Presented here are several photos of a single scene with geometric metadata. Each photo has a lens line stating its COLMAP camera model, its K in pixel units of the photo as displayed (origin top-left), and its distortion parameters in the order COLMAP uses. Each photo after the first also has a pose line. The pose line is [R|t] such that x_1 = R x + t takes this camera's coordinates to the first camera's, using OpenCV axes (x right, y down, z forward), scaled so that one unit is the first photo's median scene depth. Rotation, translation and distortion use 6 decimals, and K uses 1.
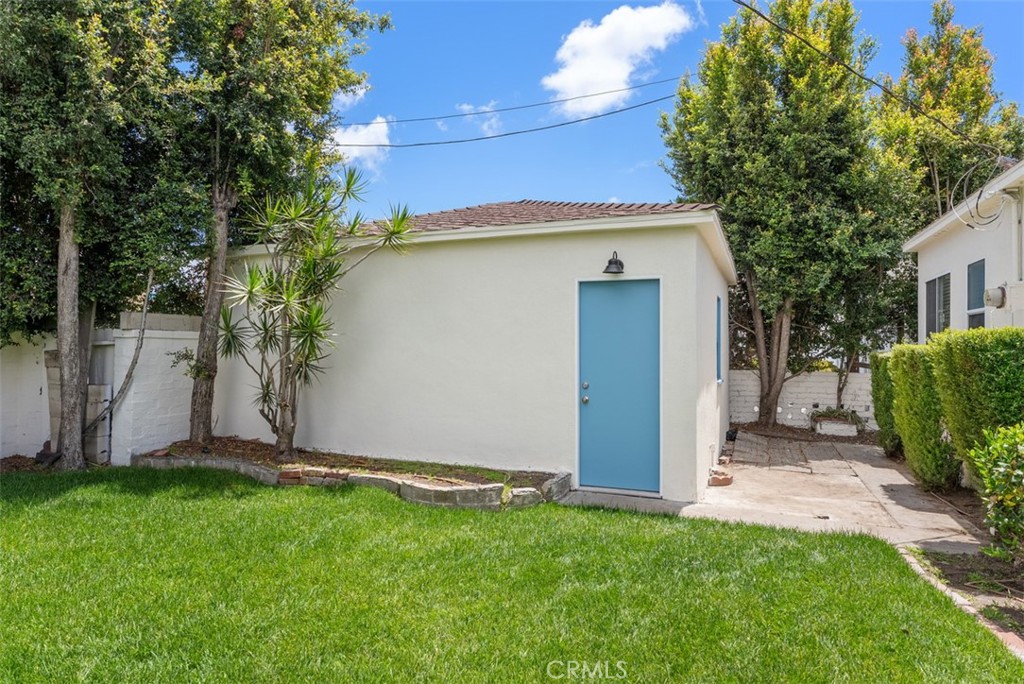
lens RADIAL K [[592.3, 0, 512.5], [0, 592.3, 341.7], [0, 0, 1]] dist [-0.023545, 0.001408]
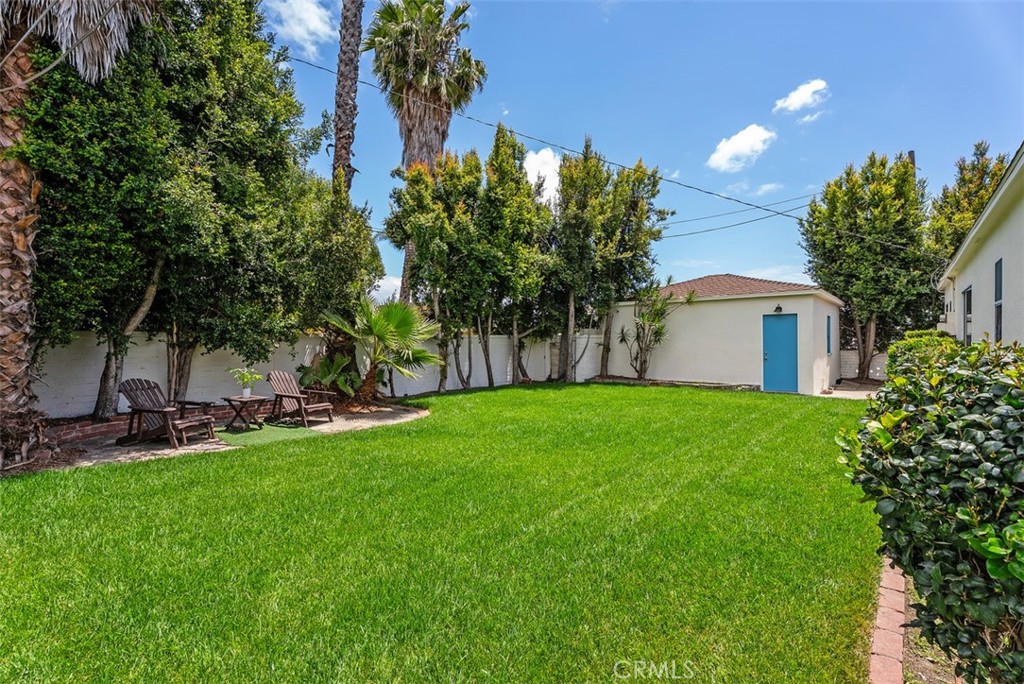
lens RADIAL K [[457.9, 0, 509.7], [0, 457.9, 345.4], [0, 0, 1]] dist [0.001590, -0.000839]
pose [[0.948746, -0.006688, -0.315969, -0.214093], [0.012271, 0.999802, 0.015681, -0.006177], [0.315801, -0.018755, 0.948640, -0.891834]]
